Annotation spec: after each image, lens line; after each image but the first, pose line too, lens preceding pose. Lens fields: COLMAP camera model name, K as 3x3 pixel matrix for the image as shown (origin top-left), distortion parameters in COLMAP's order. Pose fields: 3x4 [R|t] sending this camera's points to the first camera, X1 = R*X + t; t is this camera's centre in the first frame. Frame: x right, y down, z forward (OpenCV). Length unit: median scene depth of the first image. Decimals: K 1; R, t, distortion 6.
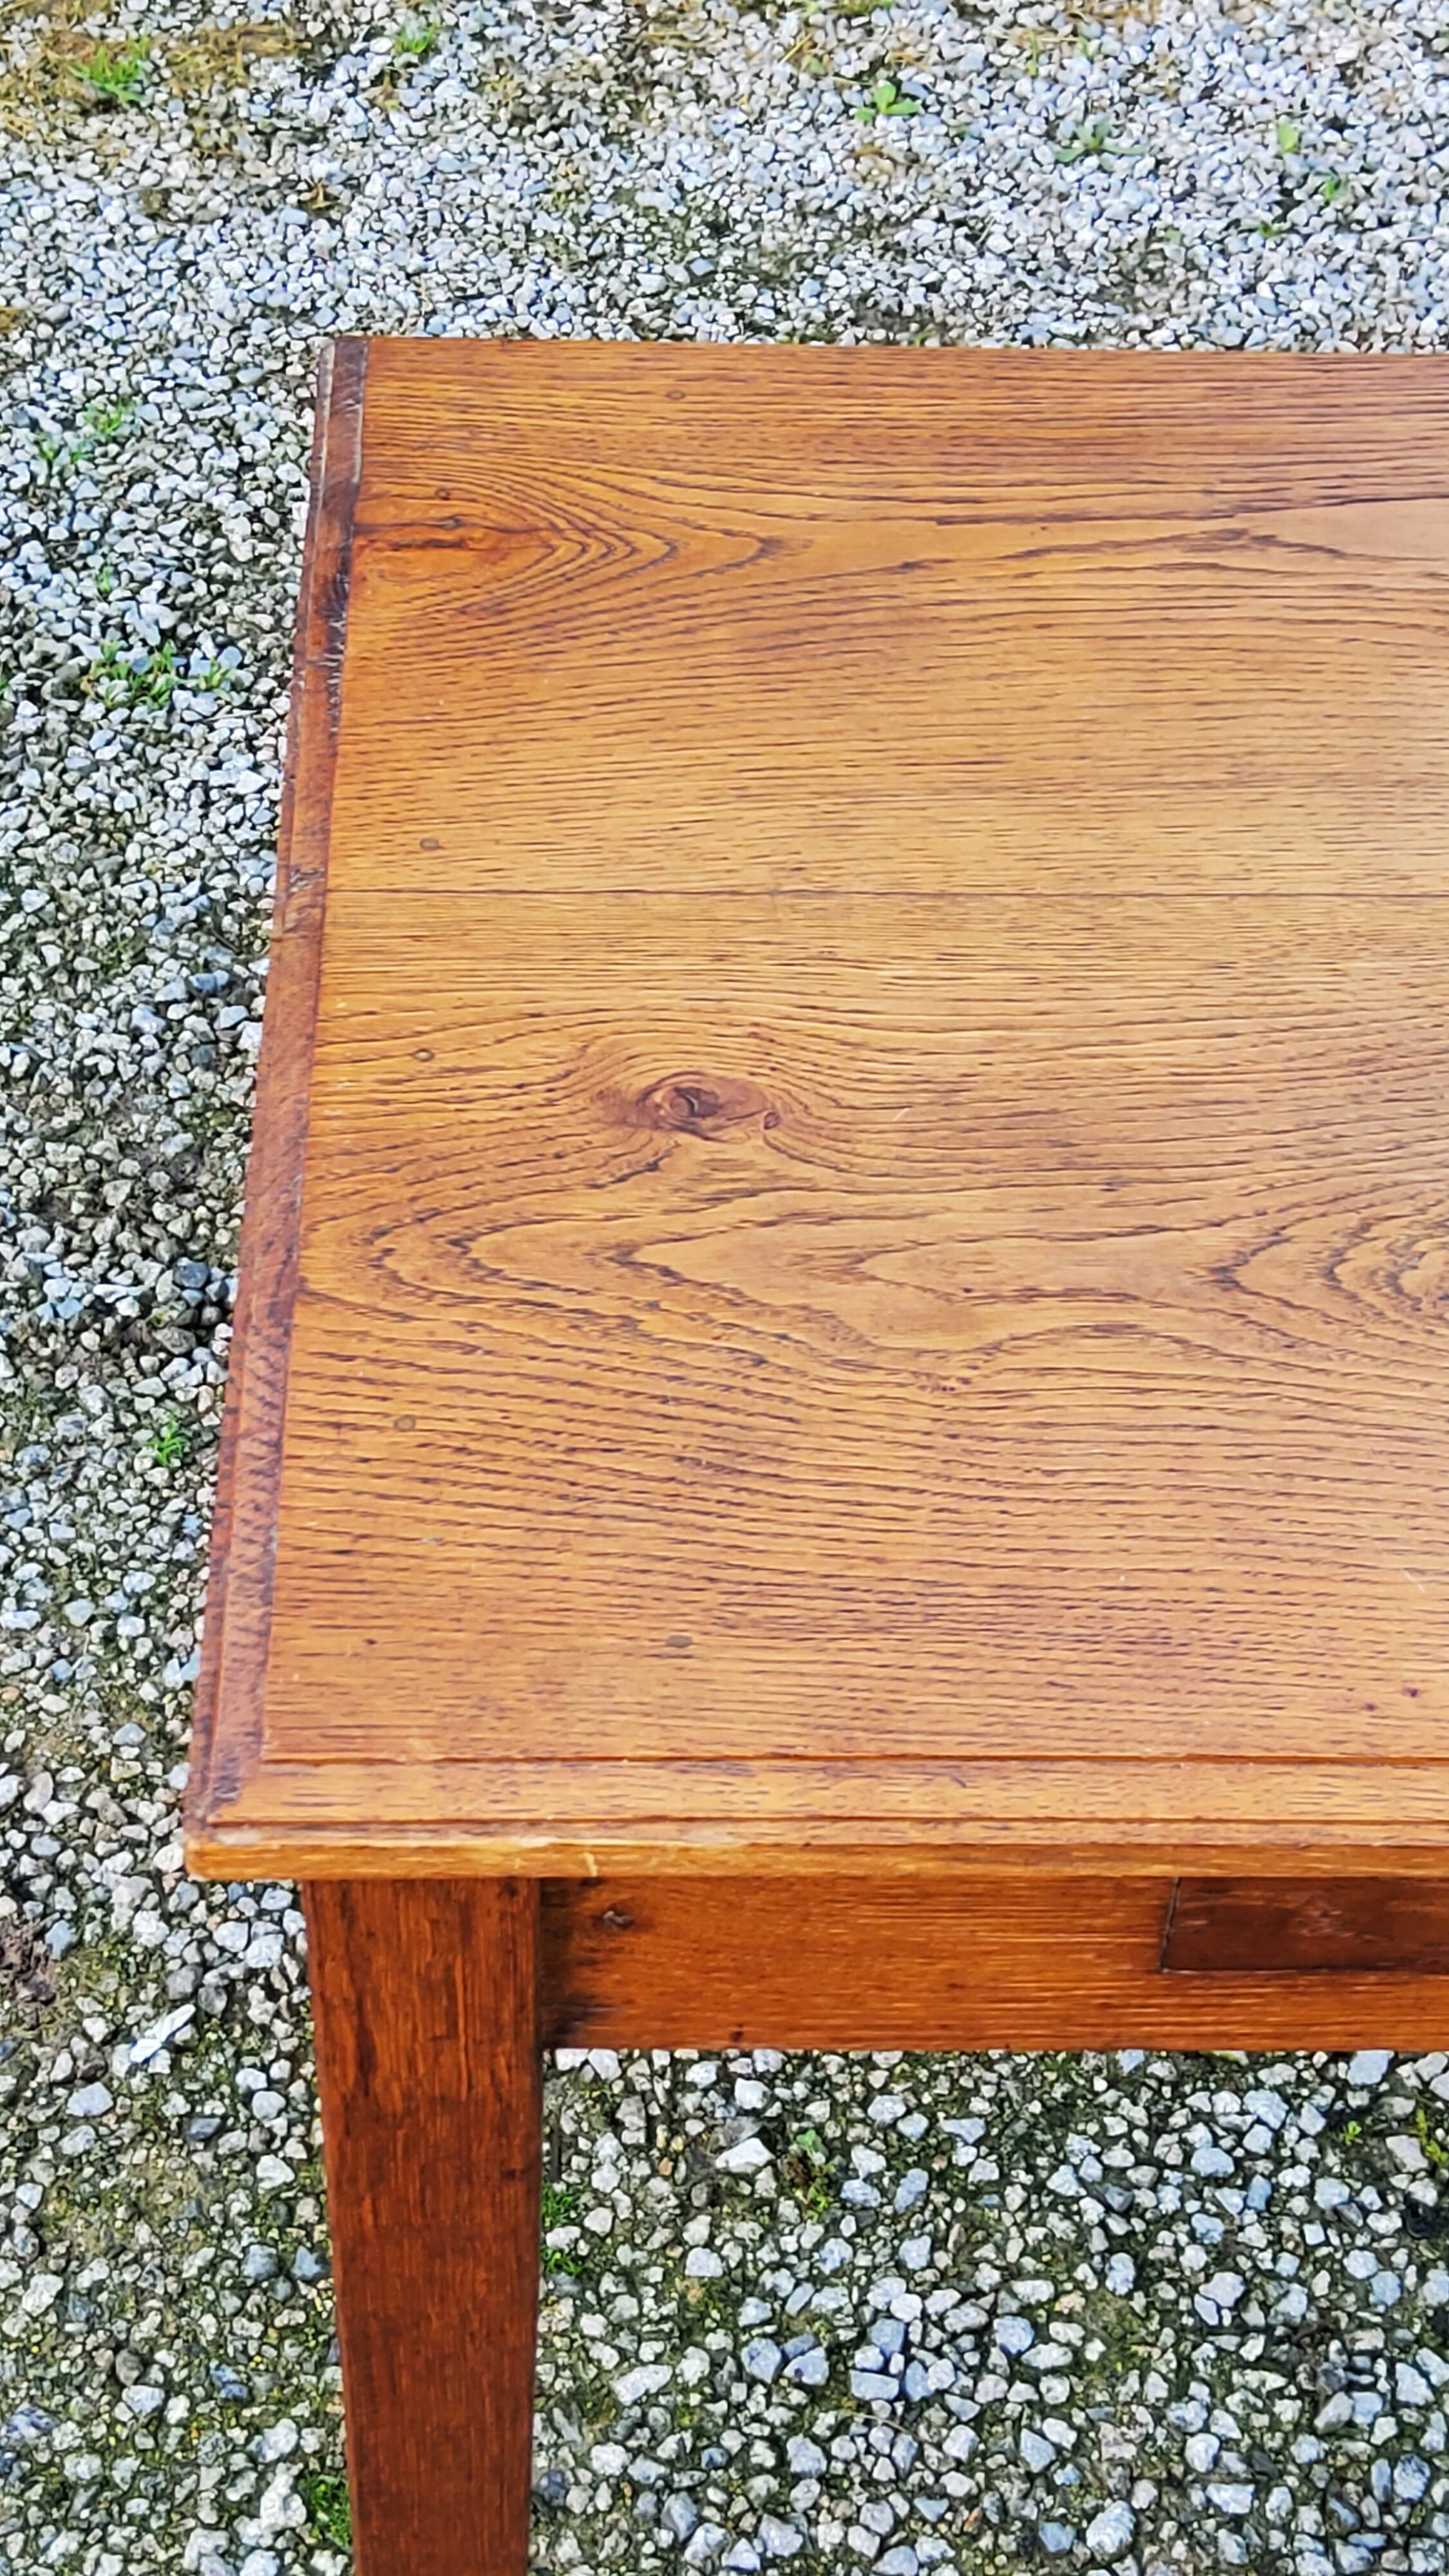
lens RADIAL K [[3835.1, 0, 743.7], [0, 3835.1, 1272.2], [0, 0, 1]] dist [0.117741, 0.000000]
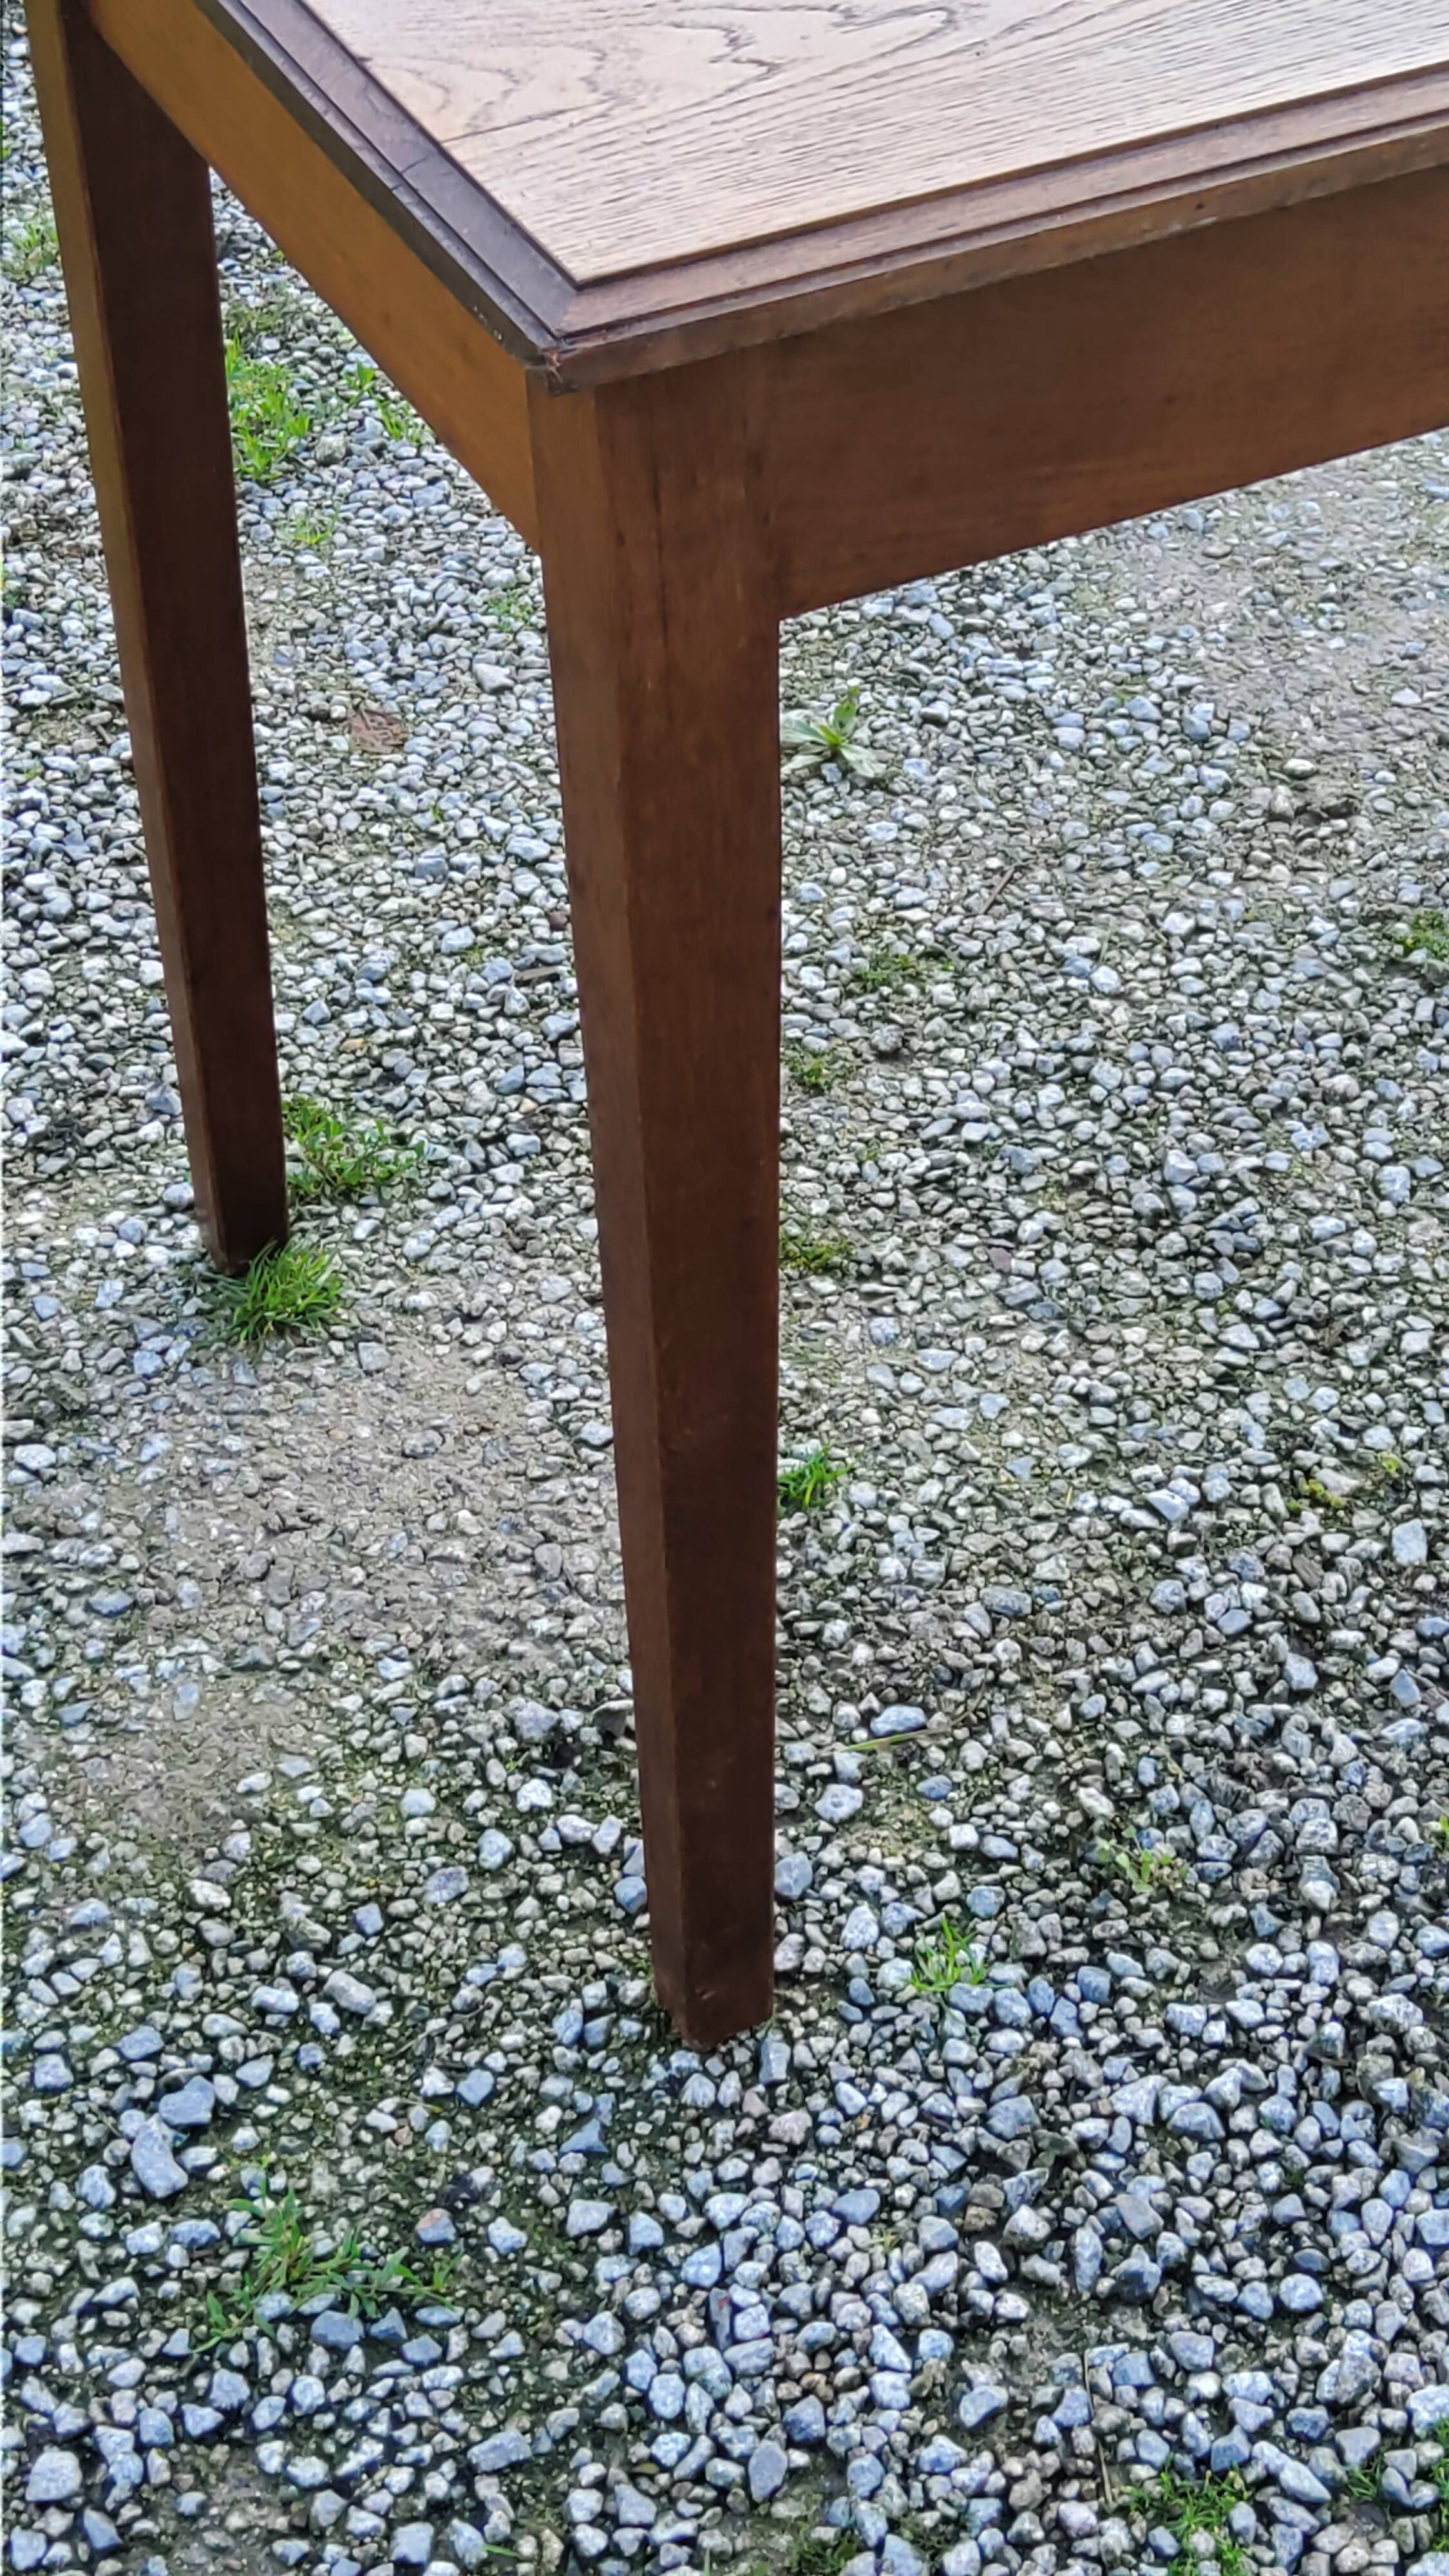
lens RADIAL K [[3835.1, 0, 731.3], [0, 3835.1, 1283.4], [0, 0, 1]] dist [0.117741, 0.000000]
pose [[-0.908529, 0.267204, -0.321212, 0.668676], [-0.306172, 0.097367, 0.946984, -0.759645], [0.284313, 0.958708, -0.006650, 0.923575]]
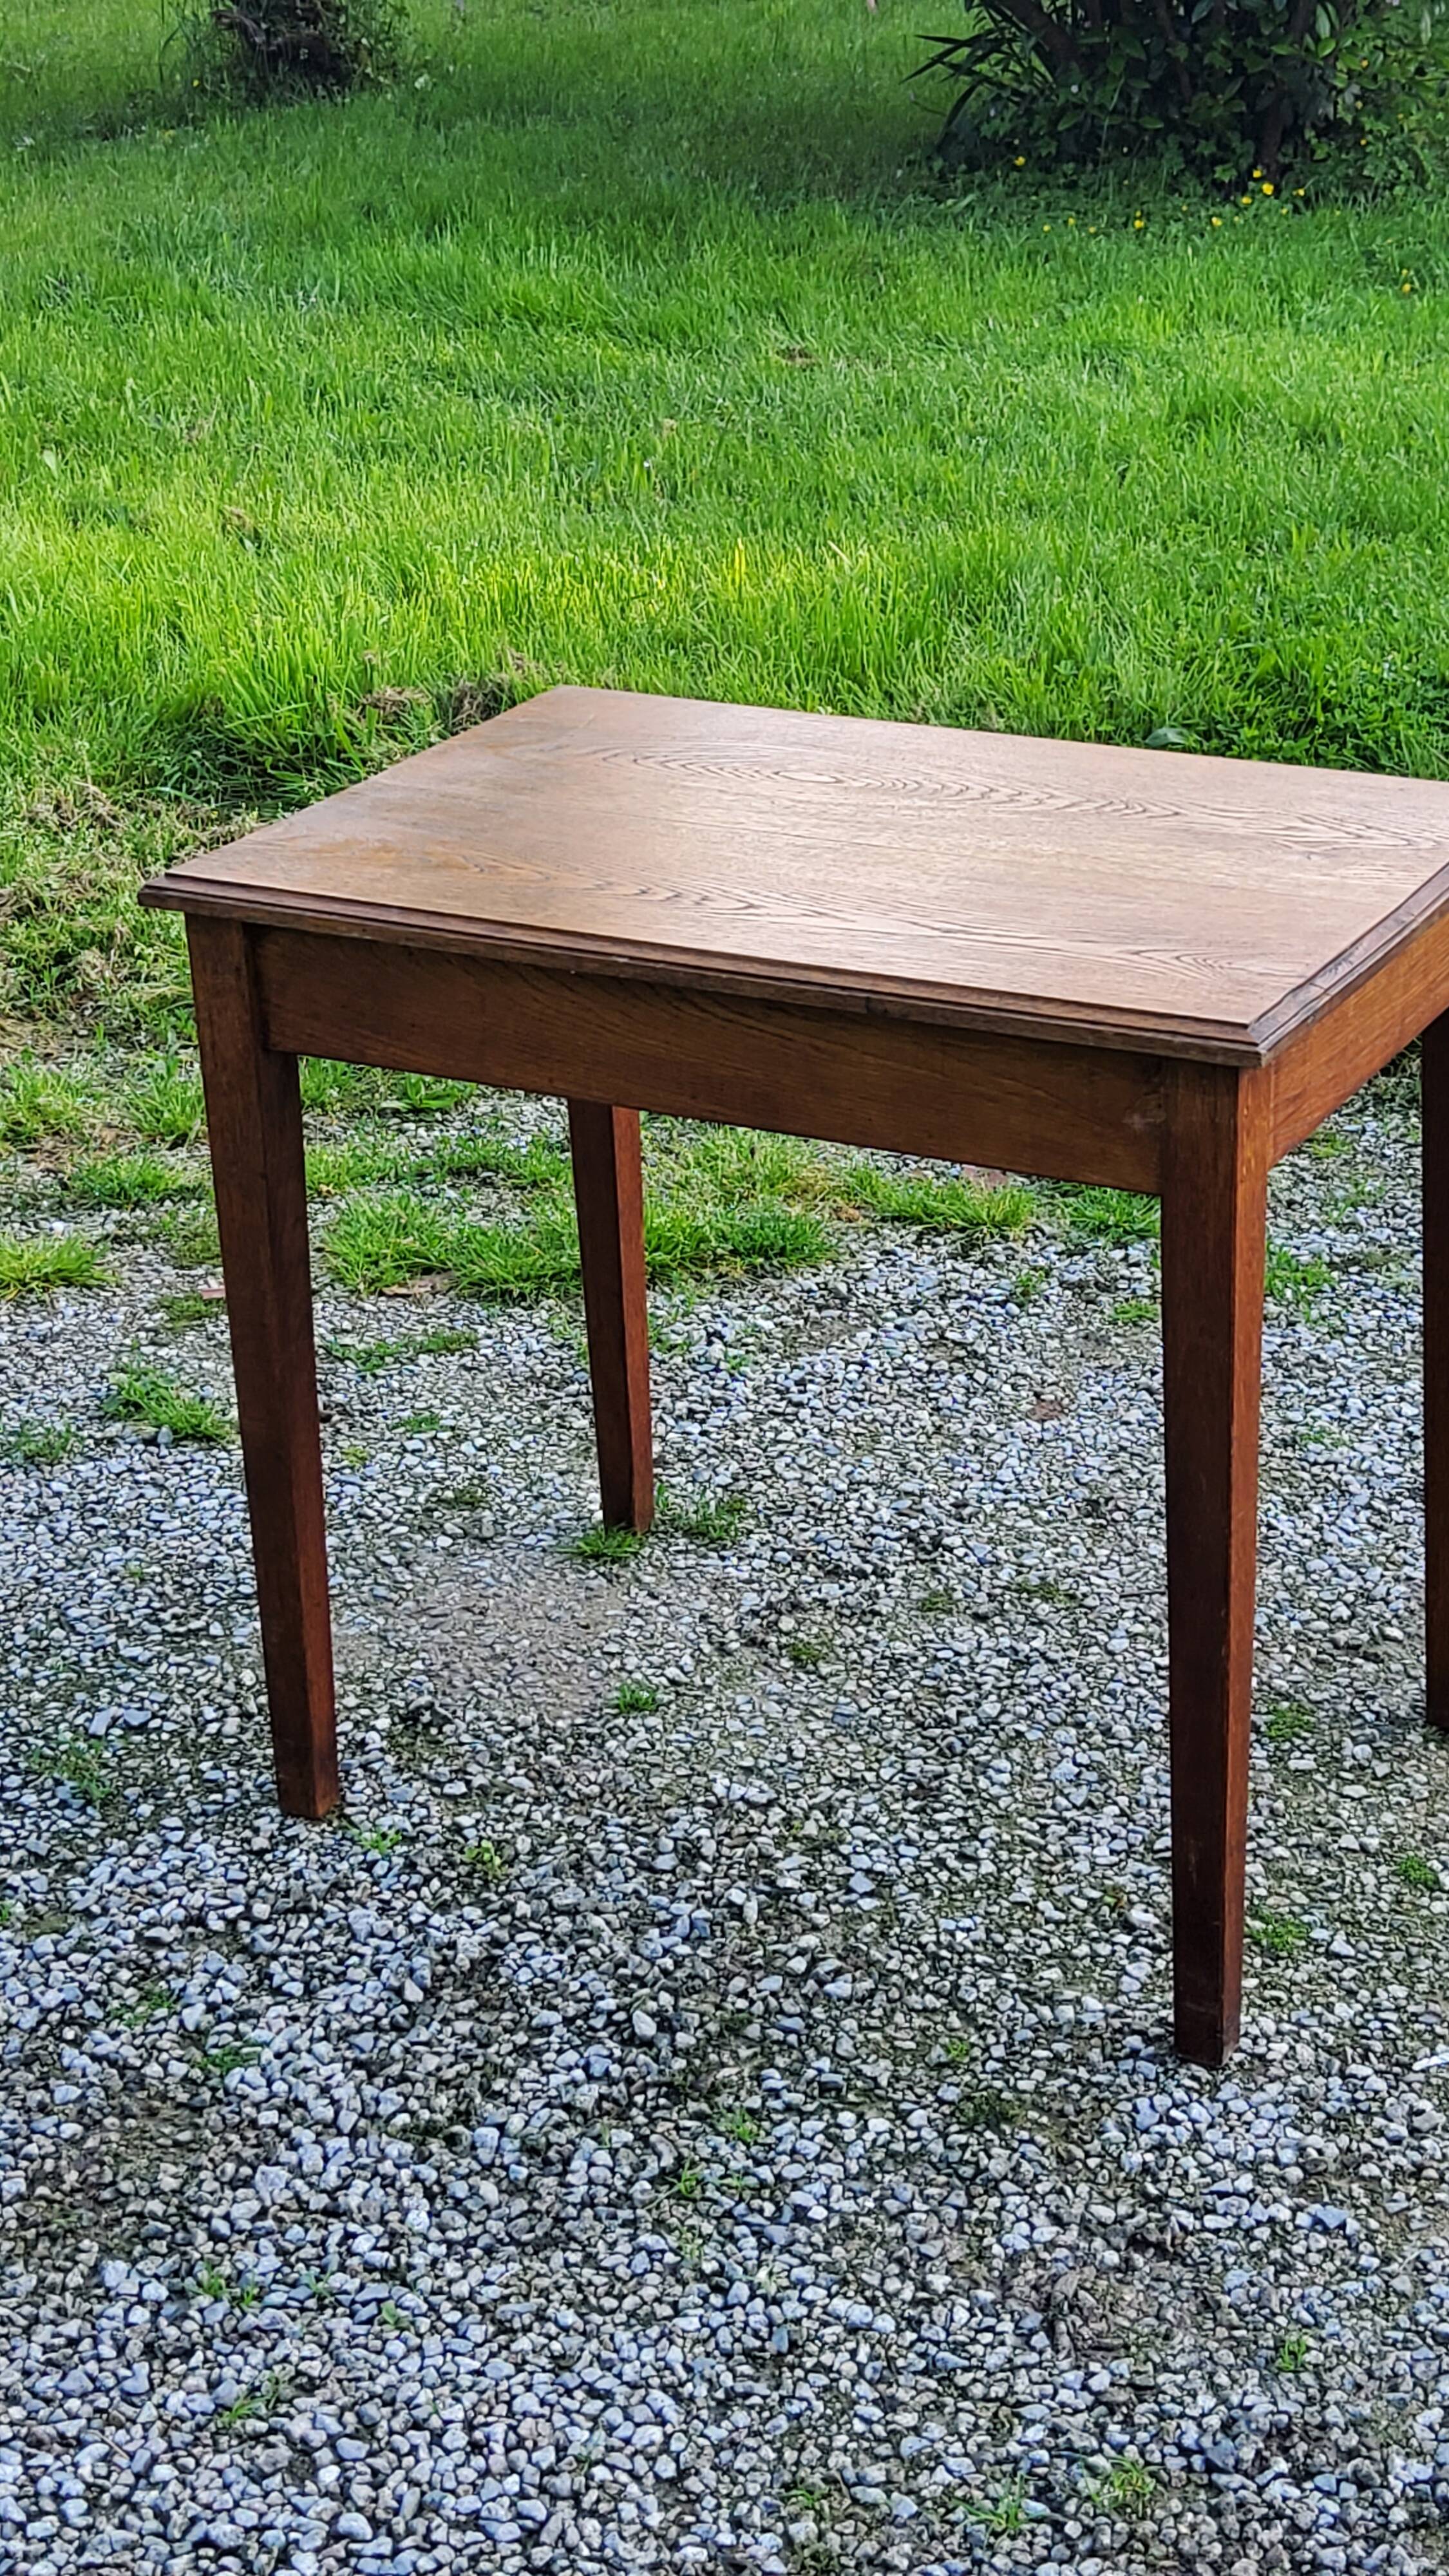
lens RADIAL K [[3835.1, 0, 739.1], [0, 3835.1, 1263.5], [0, 0, 1]] dist [0.117741, 0.000000]
pose [[-0.864067, -0.200582, 0.461687, -0.603278], [0.363030, 0.387054, 0.847584, -1.471566], [-0.348708, 0.899976, -0.261623, 1.273136]]
